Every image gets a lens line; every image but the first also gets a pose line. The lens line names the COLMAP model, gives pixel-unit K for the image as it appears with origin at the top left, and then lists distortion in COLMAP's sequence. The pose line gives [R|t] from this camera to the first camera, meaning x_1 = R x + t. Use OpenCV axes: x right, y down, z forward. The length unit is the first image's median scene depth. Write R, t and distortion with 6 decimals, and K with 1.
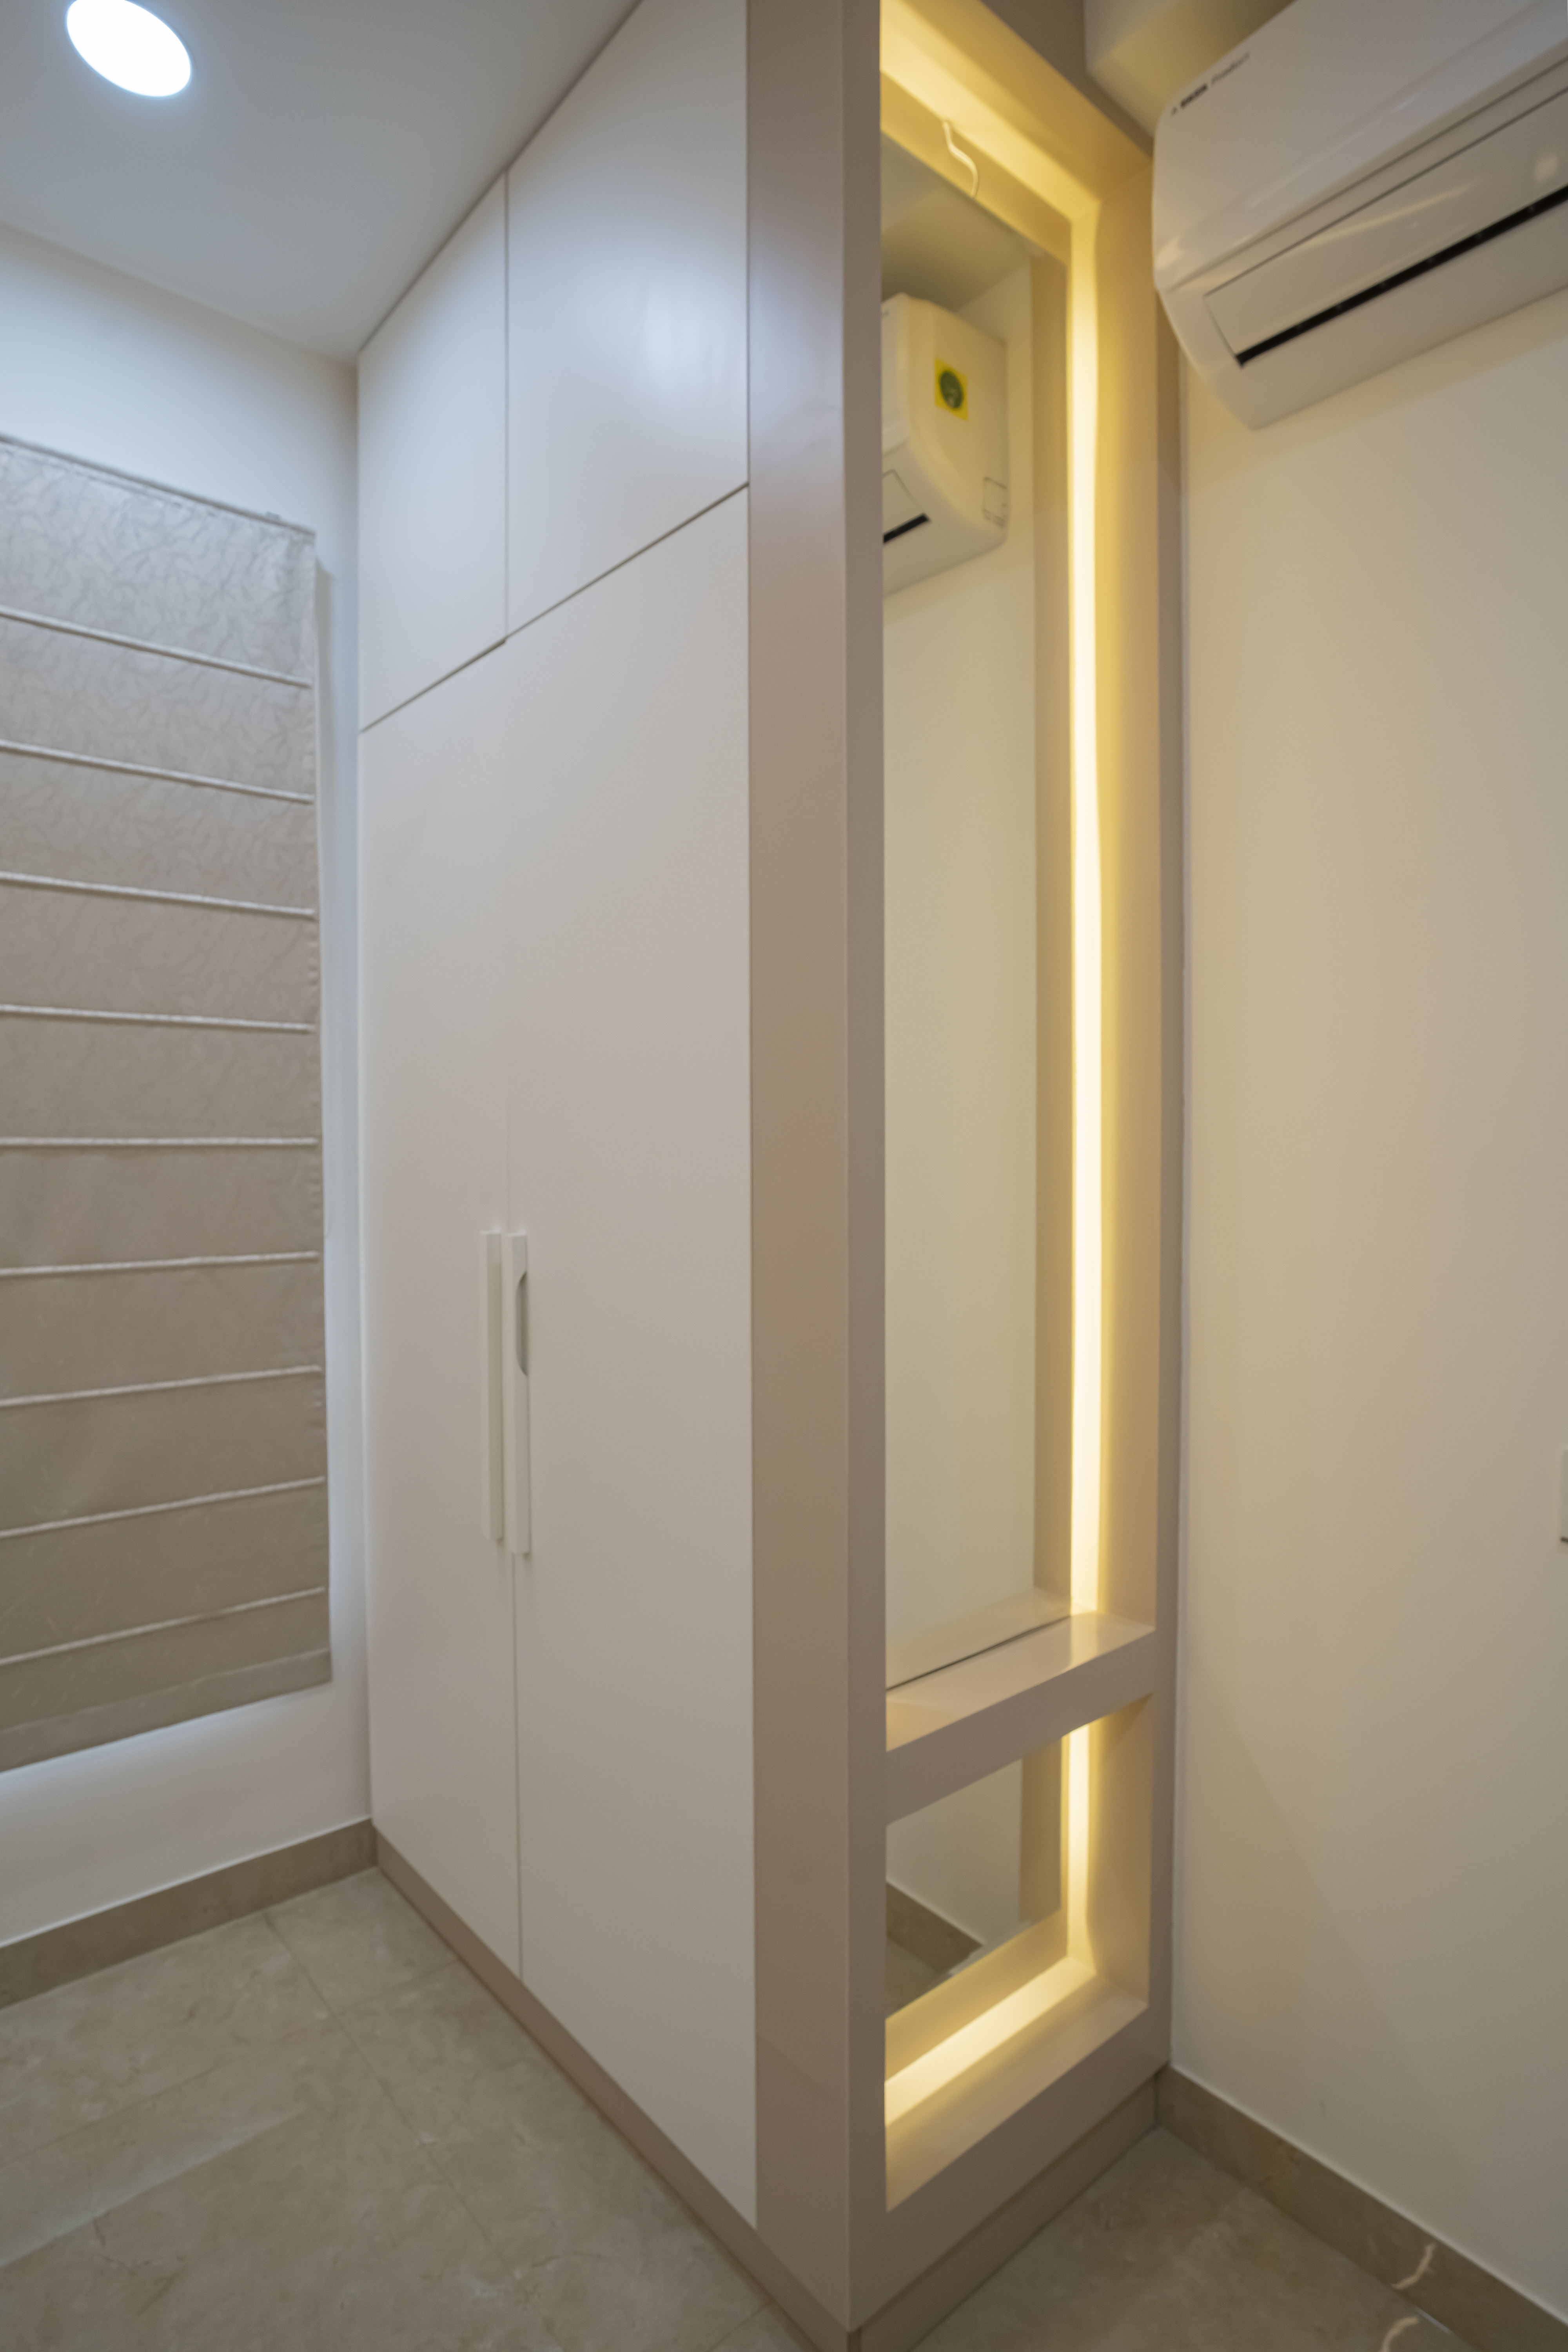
lens RADIAL K [[1227.7, 0, 793.8], [0, 1227.7, 1187.2], [0, 0, 1]] dist [-0.042996, 0.017665]
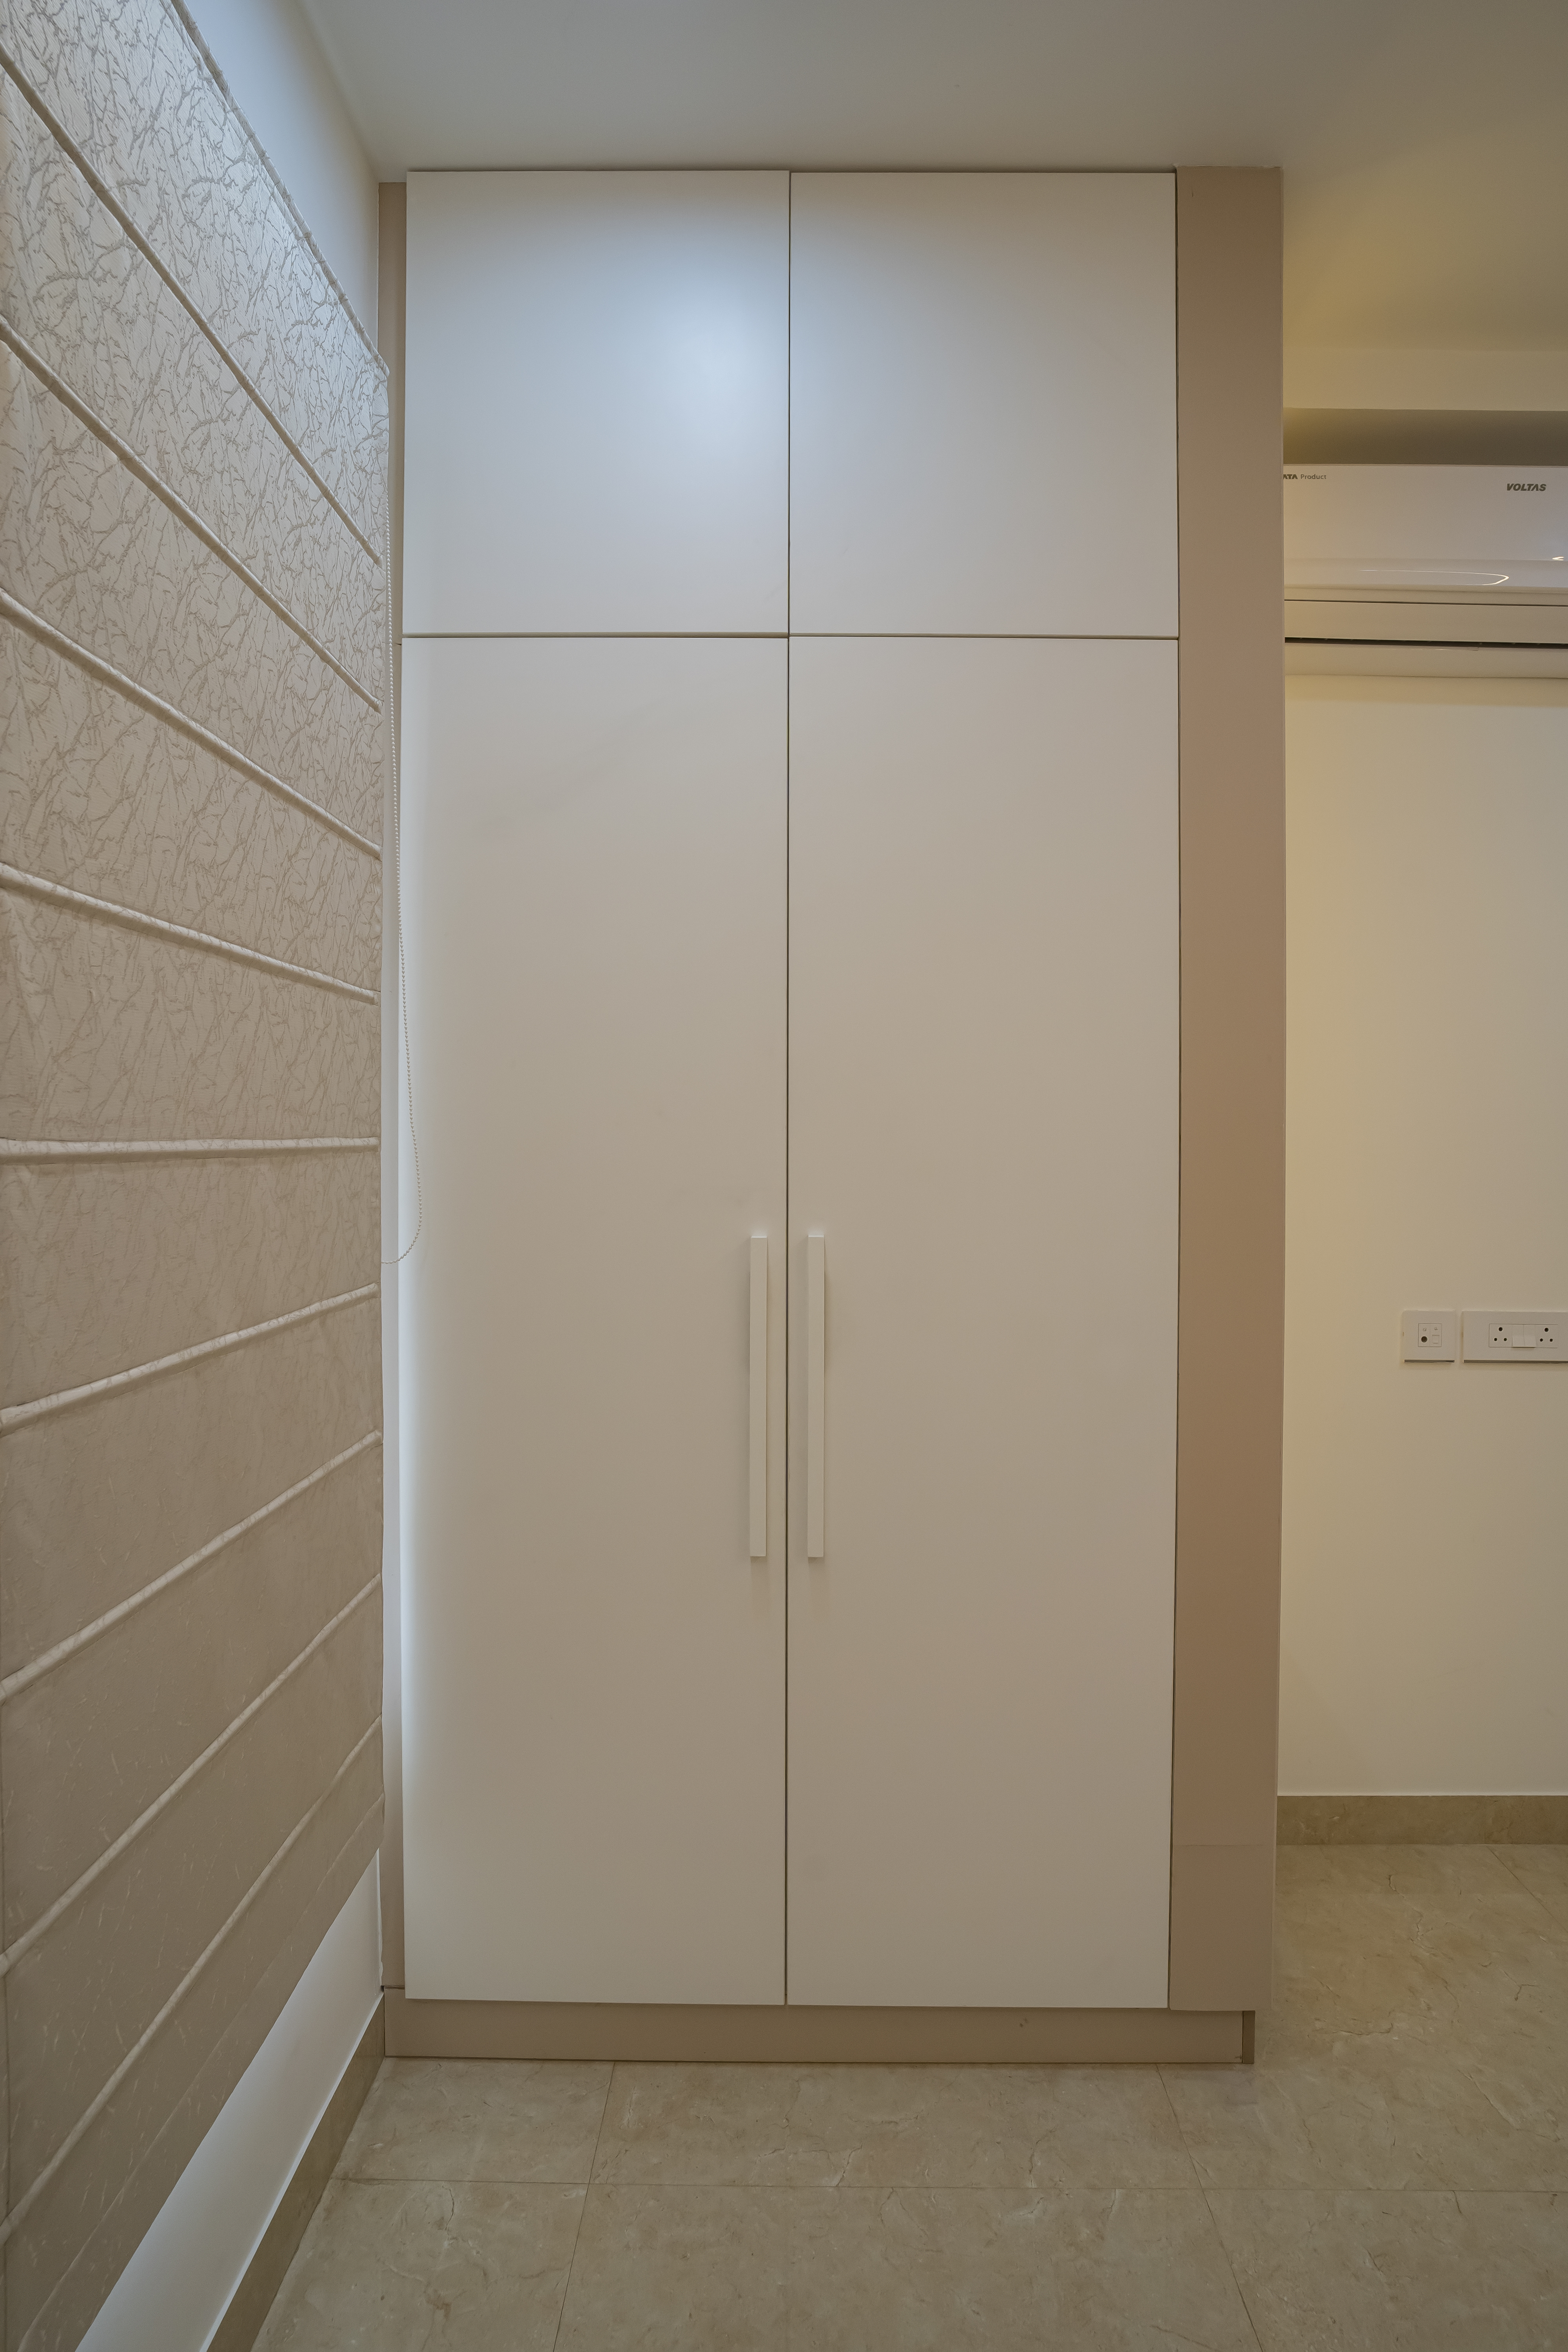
lens RADIAL K [[1227.7, 0, 794.4], [0, 1227.7, 1155.0], [0, 0, 1]] dist [-0.042996, 0.017665]
pose [[0.658311, -0.011138, 0.752664, -0.903279], [0.022766, 0.999728, -0.005119, -0.021573], [-0.752402, 0.020505, 0.658385, 0.324075]]
